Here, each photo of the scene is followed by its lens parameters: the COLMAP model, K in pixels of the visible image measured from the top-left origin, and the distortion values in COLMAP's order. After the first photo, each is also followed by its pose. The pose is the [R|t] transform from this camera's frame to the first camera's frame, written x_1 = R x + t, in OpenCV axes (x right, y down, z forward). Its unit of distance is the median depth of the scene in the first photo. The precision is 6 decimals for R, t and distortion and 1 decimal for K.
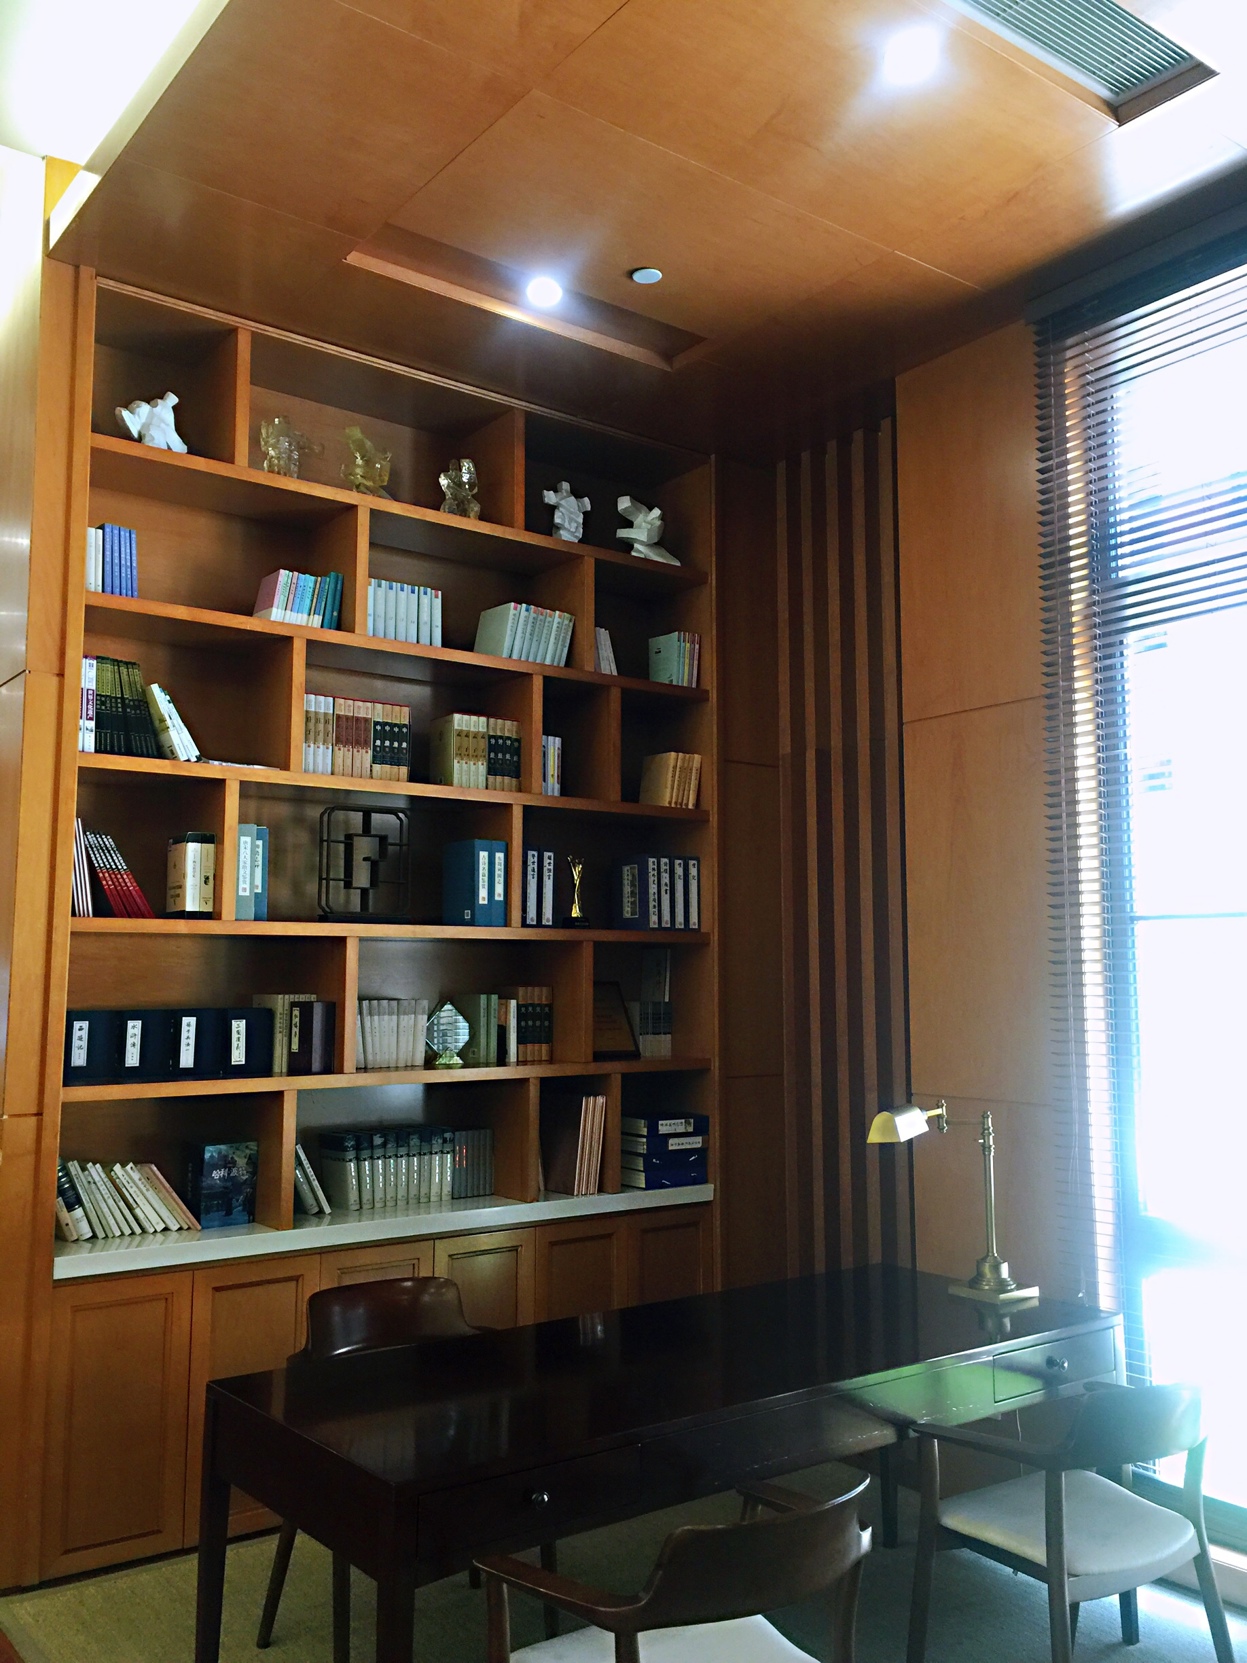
lens RADIAL K [[1416.7, 0, 628.5], [0, 1416.7, 814.8], [0, 0, 1]] dist [0.091989, -0.118780]
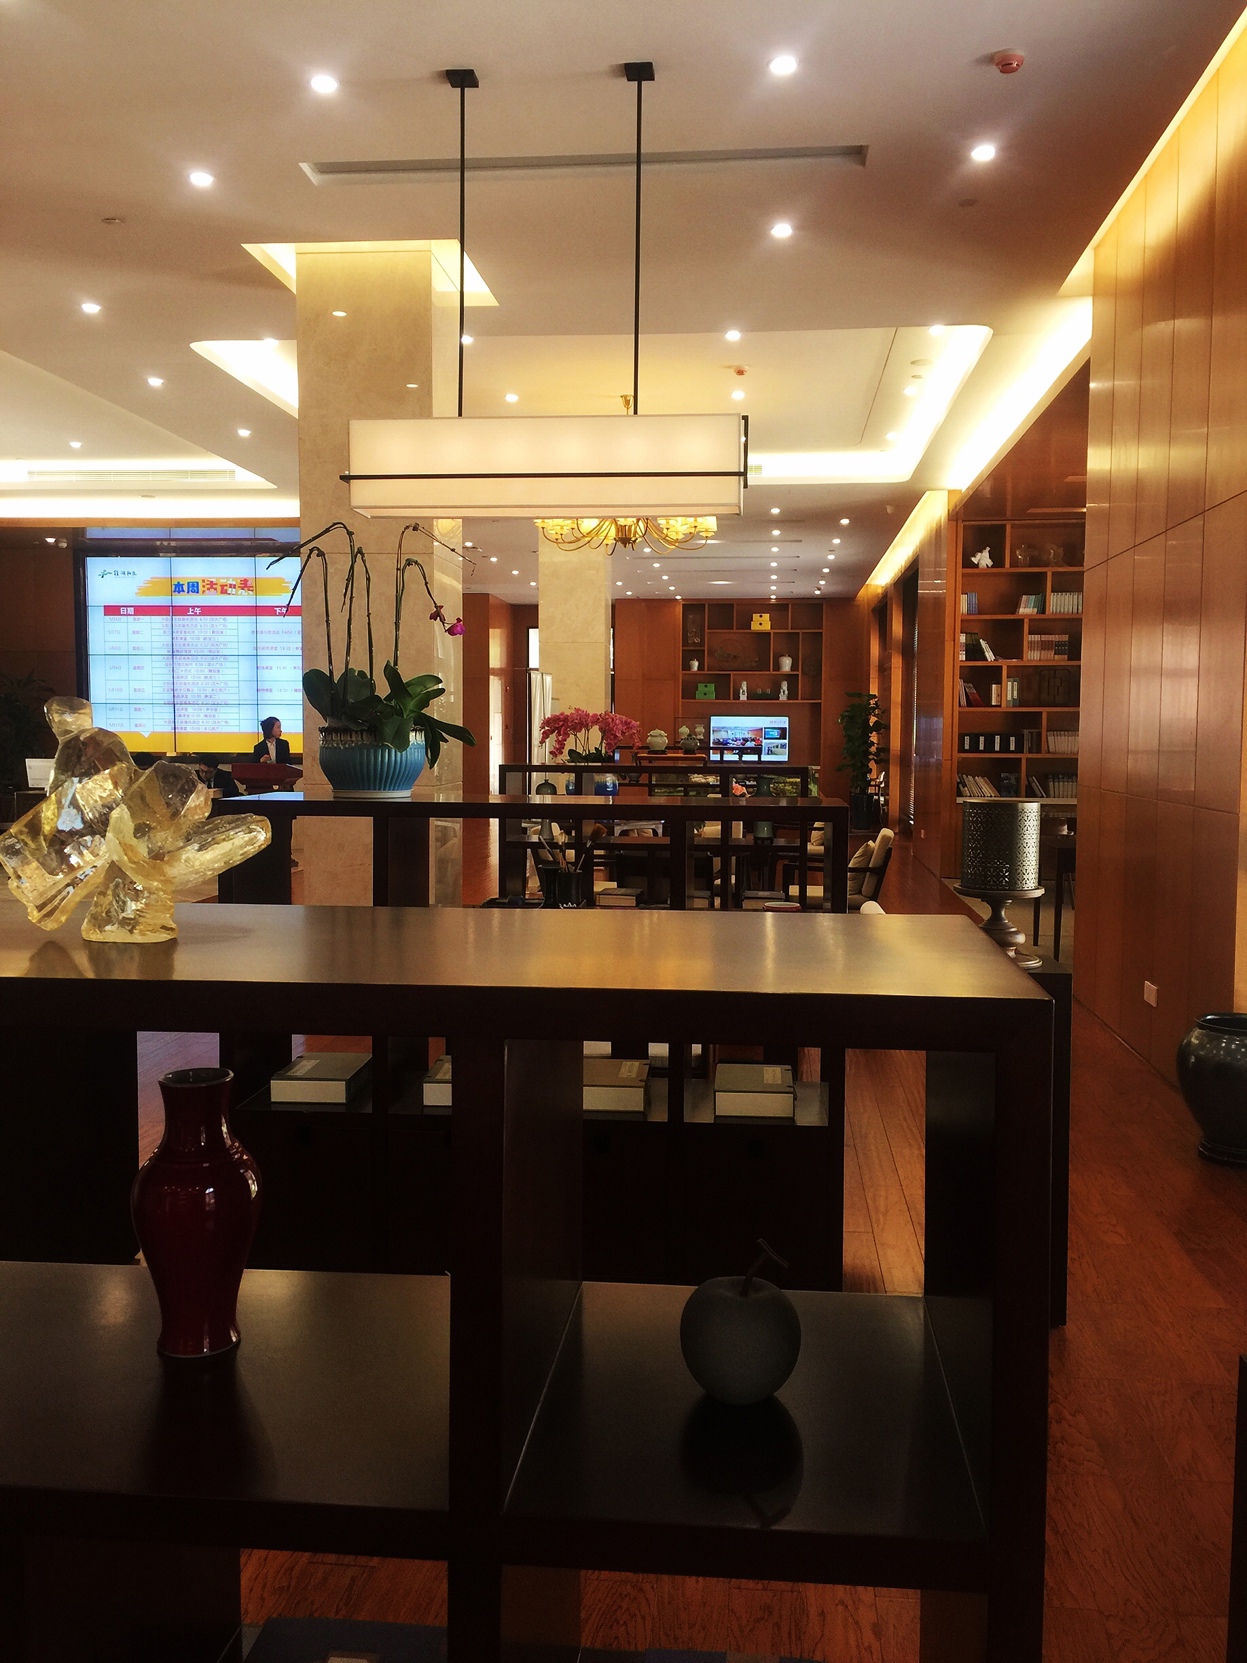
lens RADIAL K [[1416.7, 0, 628.5], [0, 1416.7, 814.8], [0, 0, 1]] dist [0.091989, -0.118780]
pose [[0.738990, 0.044016, -0.672277, 1.314242], [0.071457, 0.987114, 0.143177, -0.217173], [0.669916, -0.153845, 0.726323, -2.045452]]
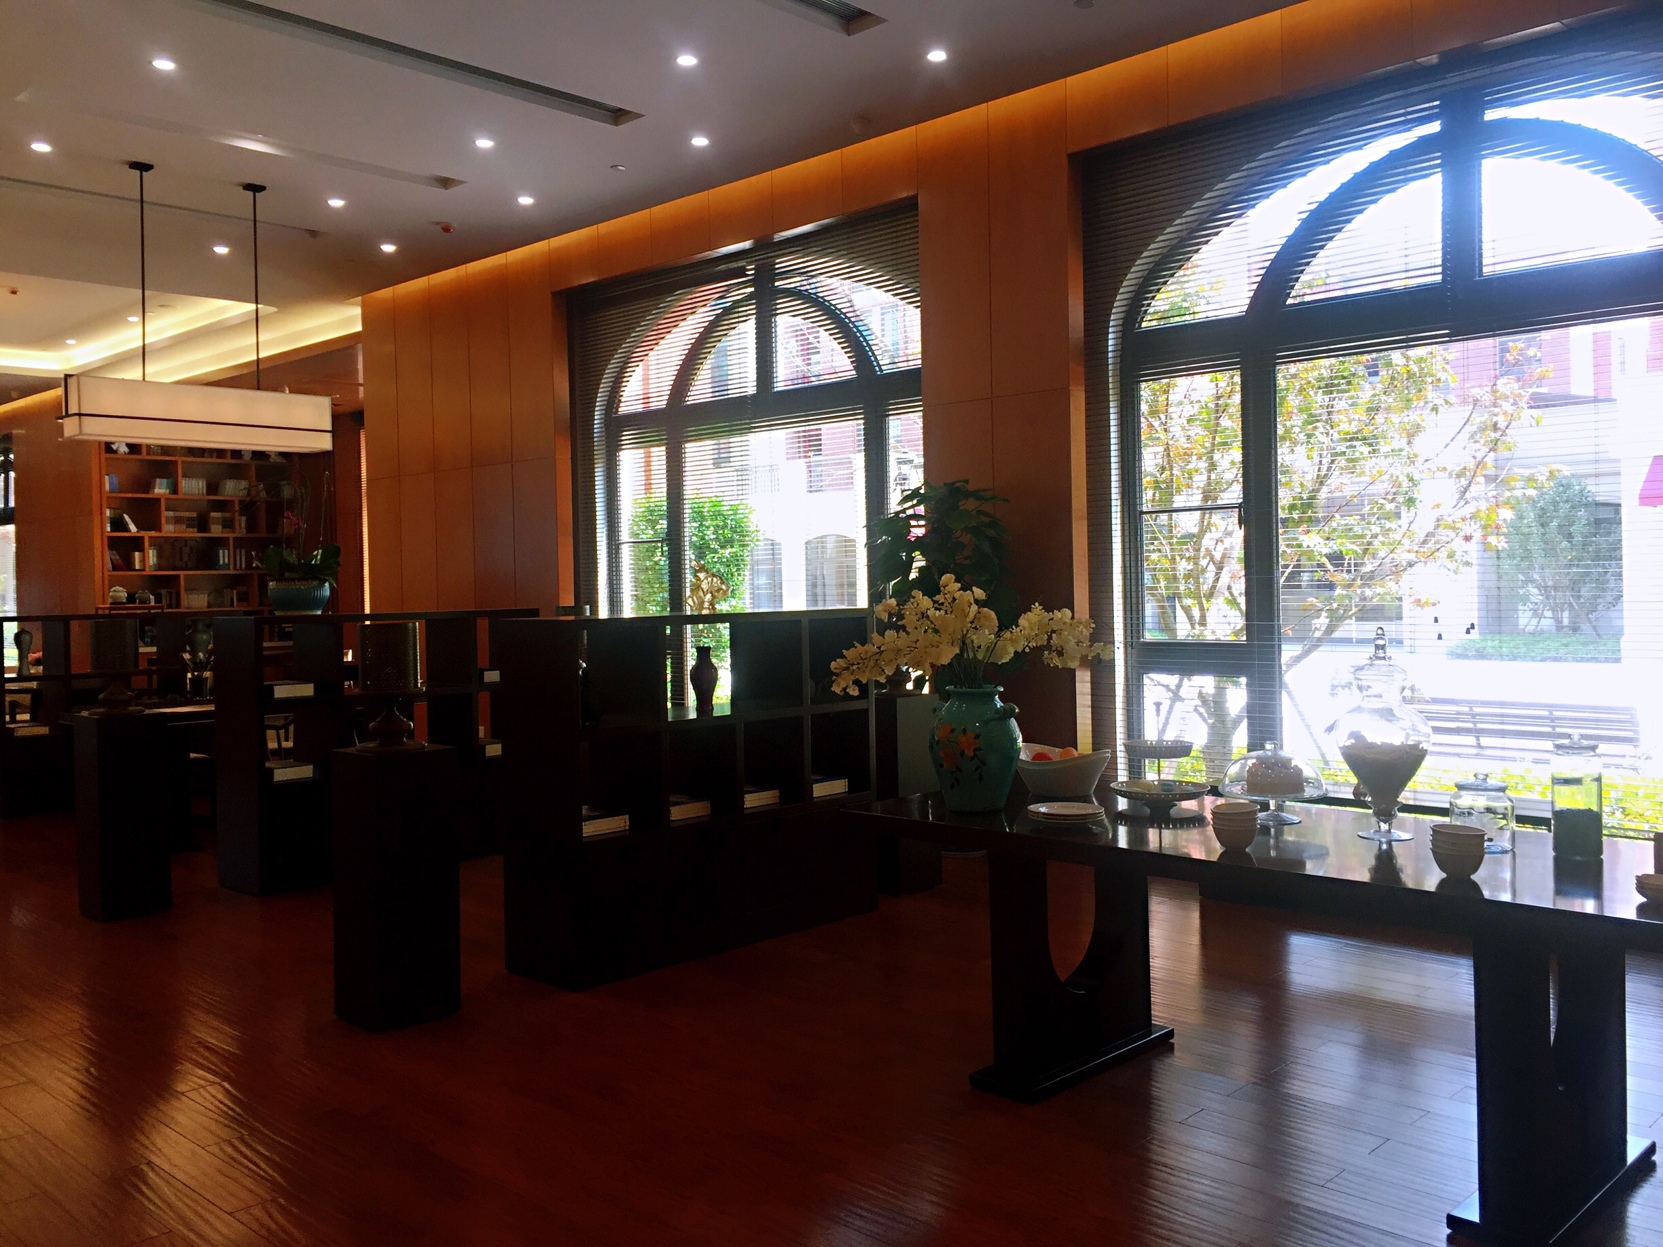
lens RADIAL K [[1416.7, 0, 828.3], [0, 1416.7, 586.1], [0, 0, 1]] dist [0.091989, -0.118780]
pose [[0.986983, -0.022962, 0.159176, 0.948876], [0.004917, 0.993600, 0.112848, -0.325136], [-0.160748, -0.110597, 0.980779, -3.224430]]
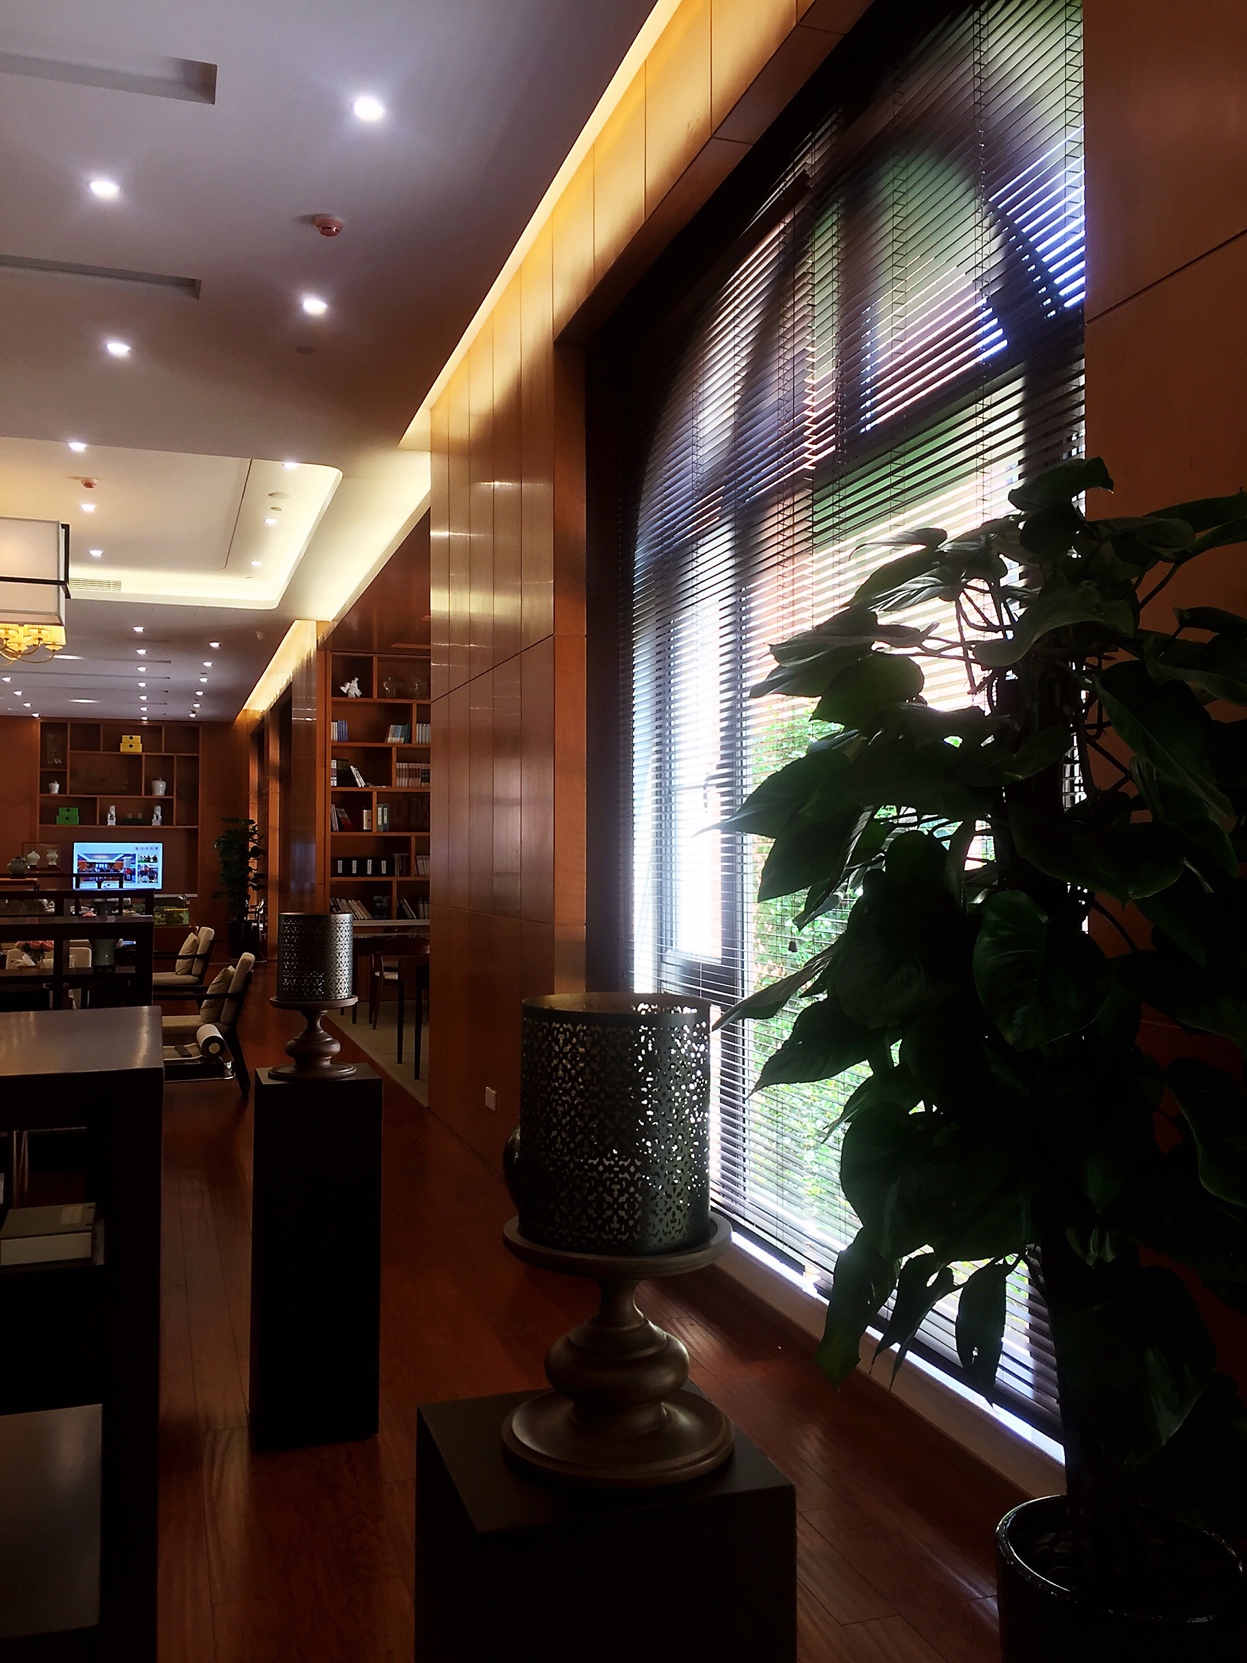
lens RADIAL K [[1416.7, 0, 628.5], [0, 1416.7, 814.8], [0, 0, 1]] dist [0.091989, -0.118780]
pose [[0.949463, -0.011885, -0.313653, 1.361556], [0.038112, 0.996254, 0.077618, -0.208366], [0.311556, -0.085650, 0.946360, -2.037628]]
